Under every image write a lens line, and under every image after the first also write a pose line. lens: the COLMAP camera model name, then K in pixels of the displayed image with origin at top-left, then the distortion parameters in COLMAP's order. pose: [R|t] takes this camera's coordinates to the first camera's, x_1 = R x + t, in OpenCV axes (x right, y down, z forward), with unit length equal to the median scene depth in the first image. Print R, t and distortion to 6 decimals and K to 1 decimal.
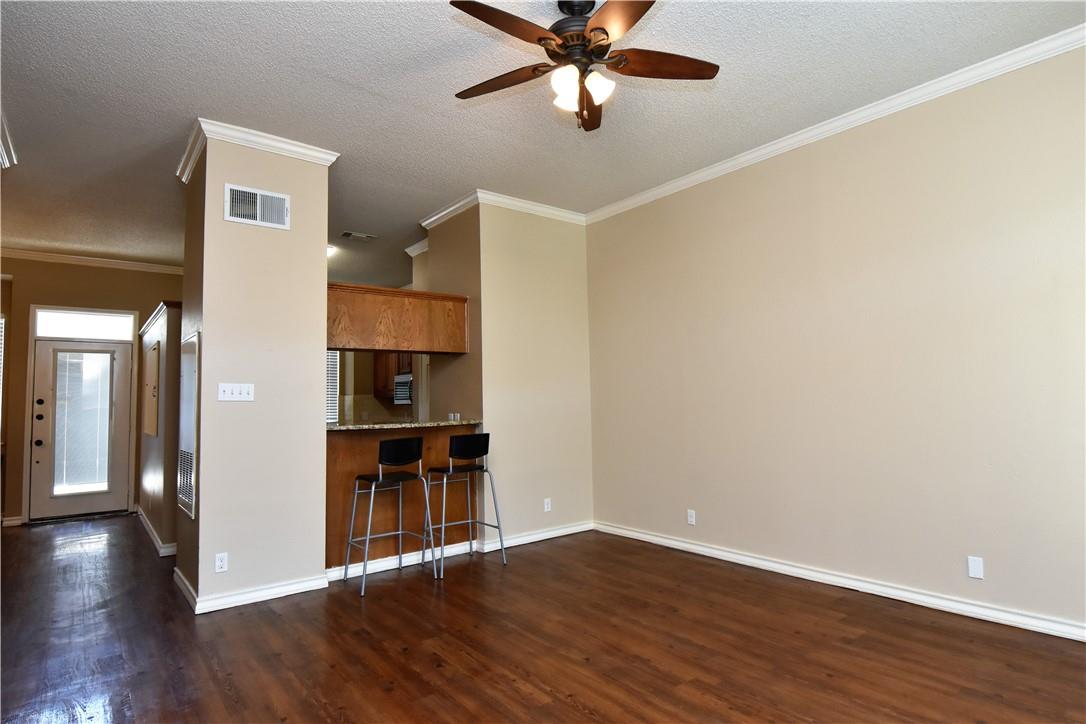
lens RADIAL K [[584.4, 0, 543.0], [0, 584.4, 362.0], [0, 0, 1]] dist [0.000492, -0.000490]
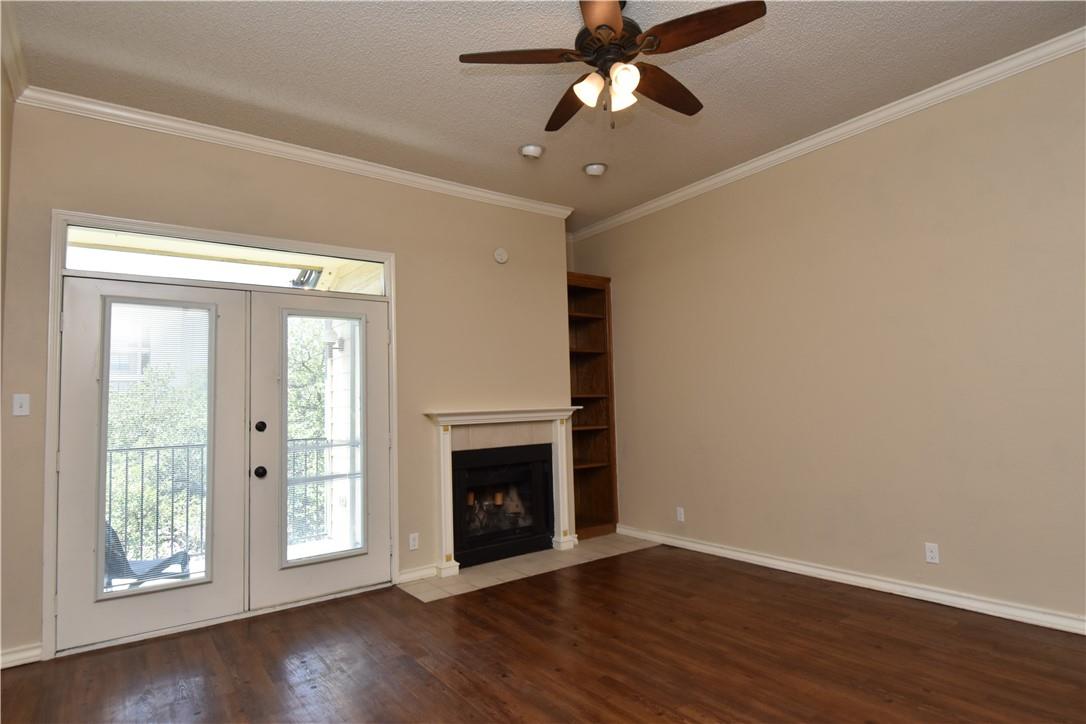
lens RADIAL K [[578.3, 0, 558.6], [0, 578.3, 363.9], [0, 0, 1]] dist [-0.003111, -0.002848]
pose [[-0.998501, 0.054218, 0.007472, 0.108165], [0.052686, 0.989159, -0.137069, 0.076574], [-0.014822, -0.136470, -0.990533, 1.235136]]
